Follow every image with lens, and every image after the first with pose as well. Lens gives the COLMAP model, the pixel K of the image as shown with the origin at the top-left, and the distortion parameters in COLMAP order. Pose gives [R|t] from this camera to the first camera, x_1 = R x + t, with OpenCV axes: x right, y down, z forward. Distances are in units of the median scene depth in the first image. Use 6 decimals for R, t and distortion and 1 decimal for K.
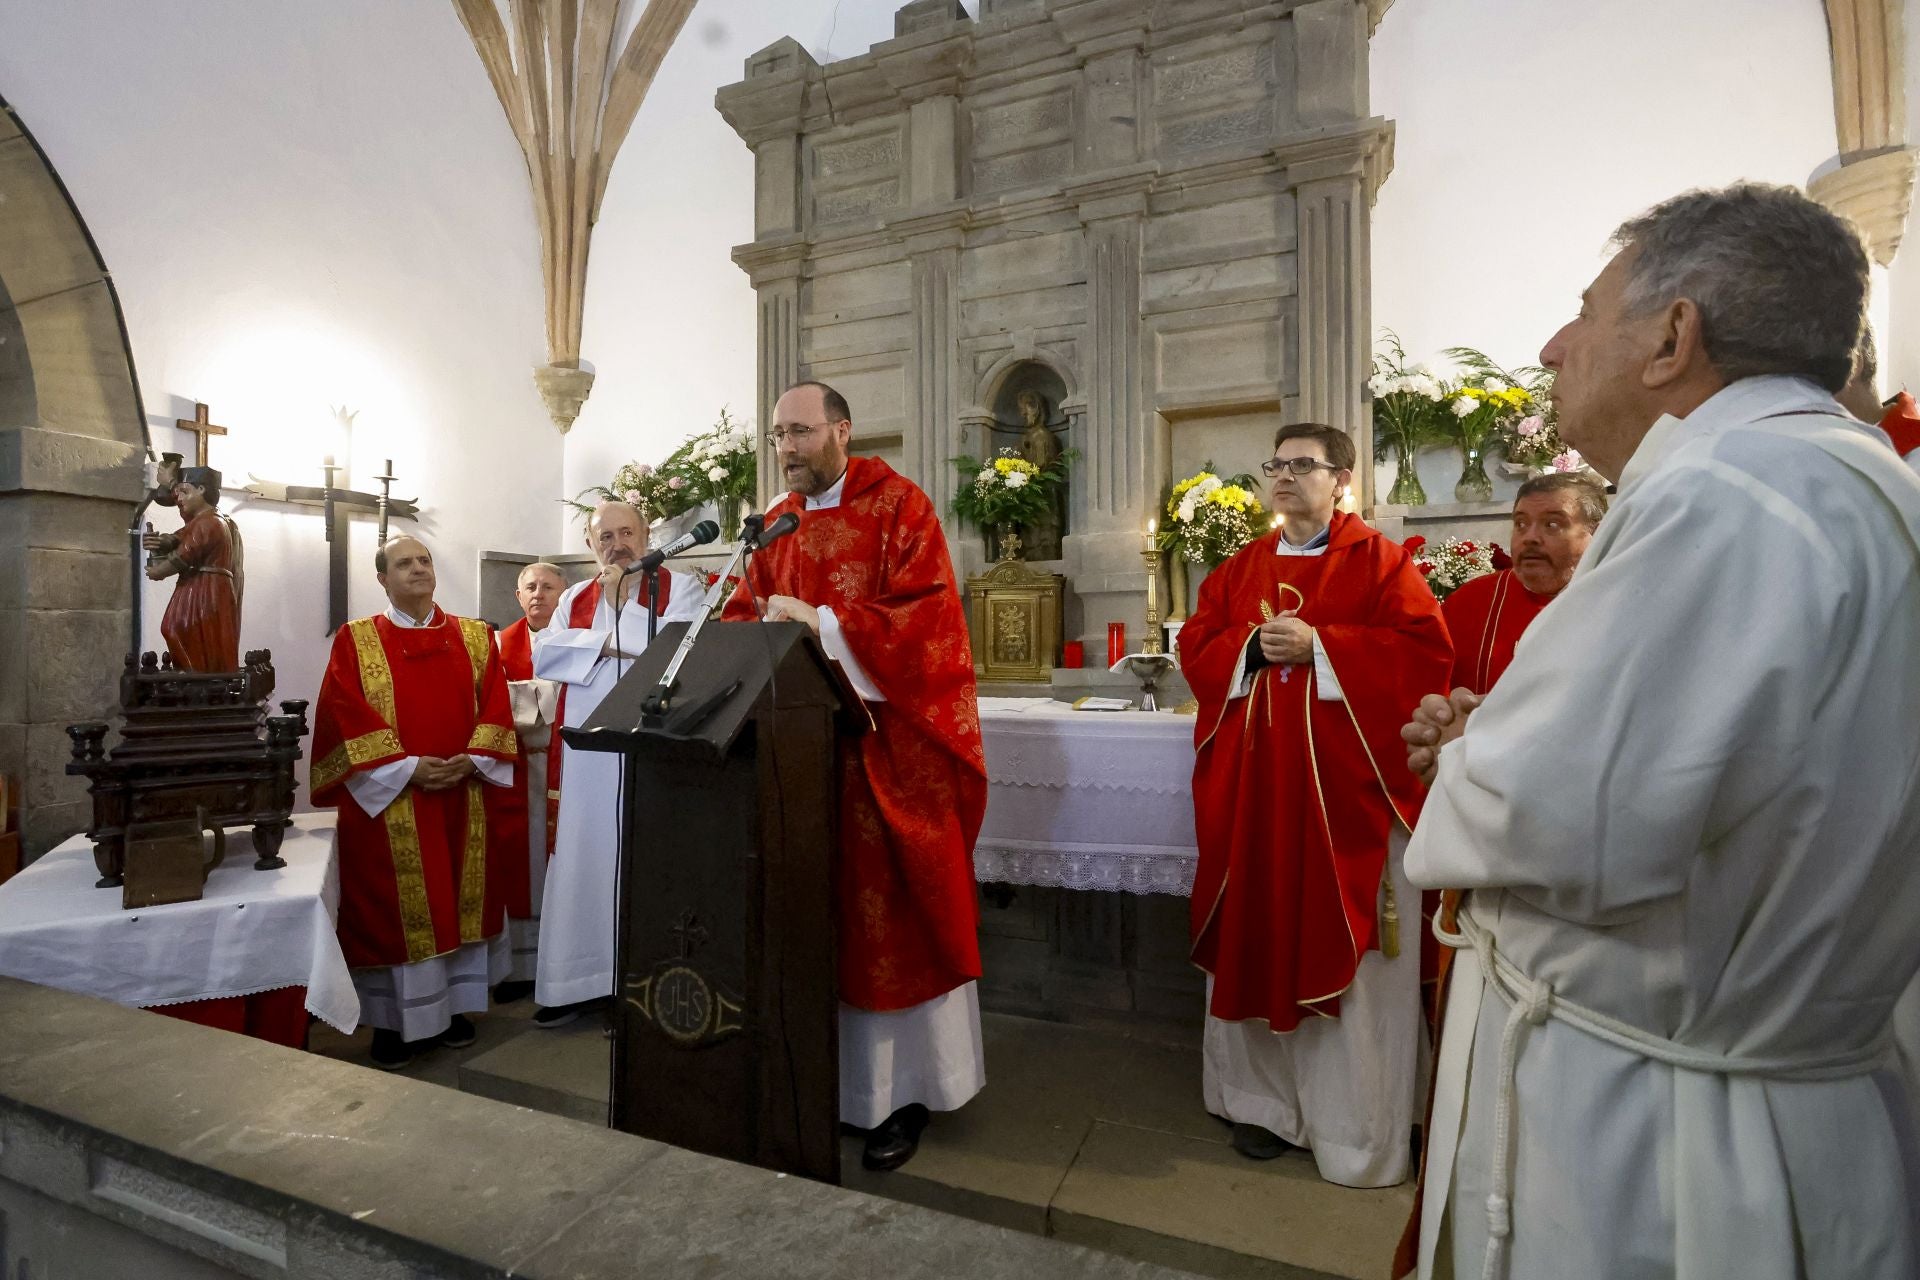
lens RADIAL K [[949.7, 0, 981.1], [0, 949.7, 639.6], [0, 0, 1]] dist [-0.033633, 0.008558]
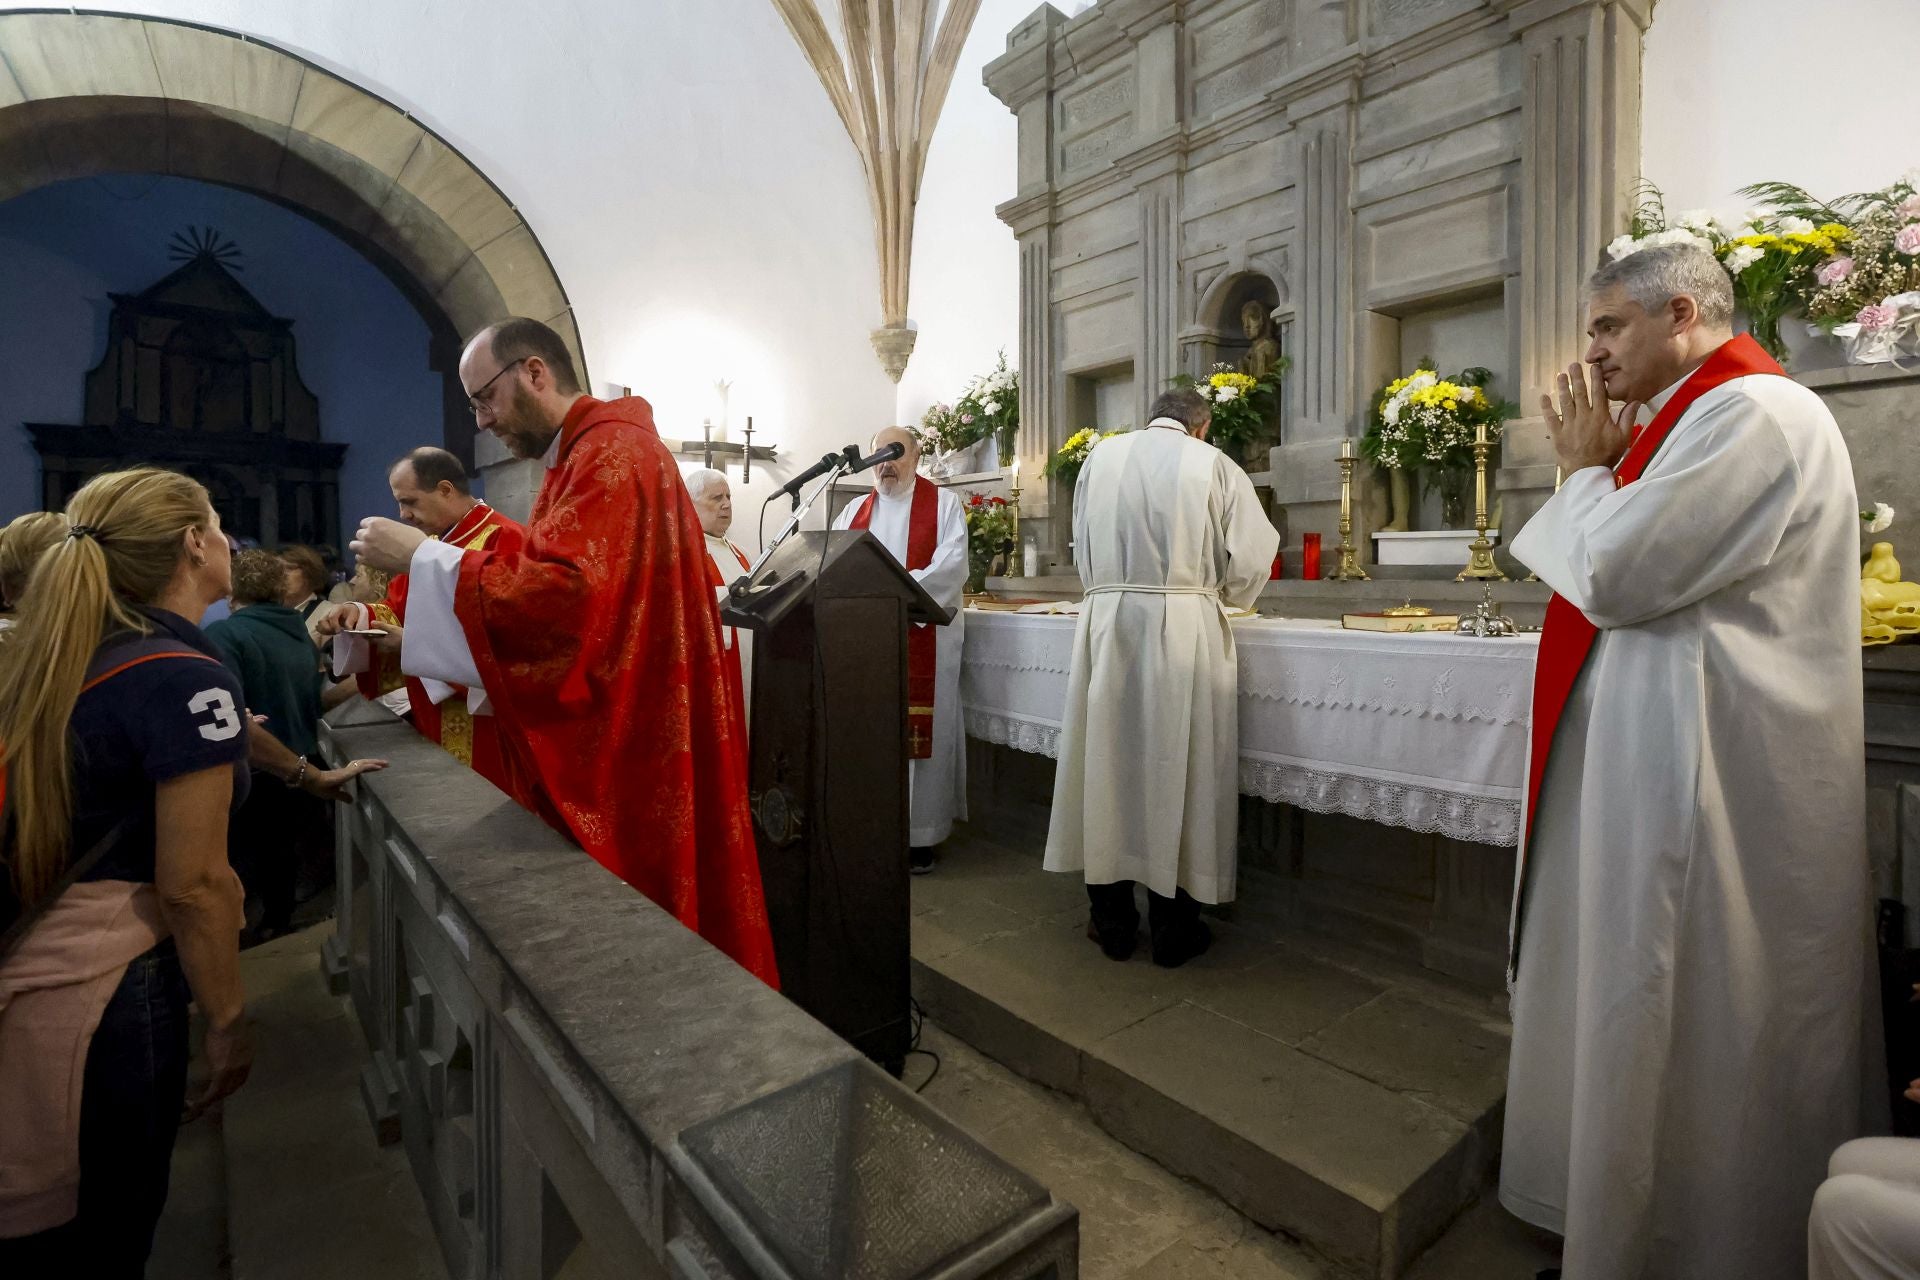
lens RADIAL K [[949.7, 0, 970.7], [0, 949.7, 591.2], [0, 0, 1]] dist [-0.033633, 0.008558]
pose [[0.876712, 0.016479, -0.480733, 0.282604], [-0.003858, 0.999622, 0.027230, 0.015040], [0.481000, -0.022018, 0.876444, -0.019007]]
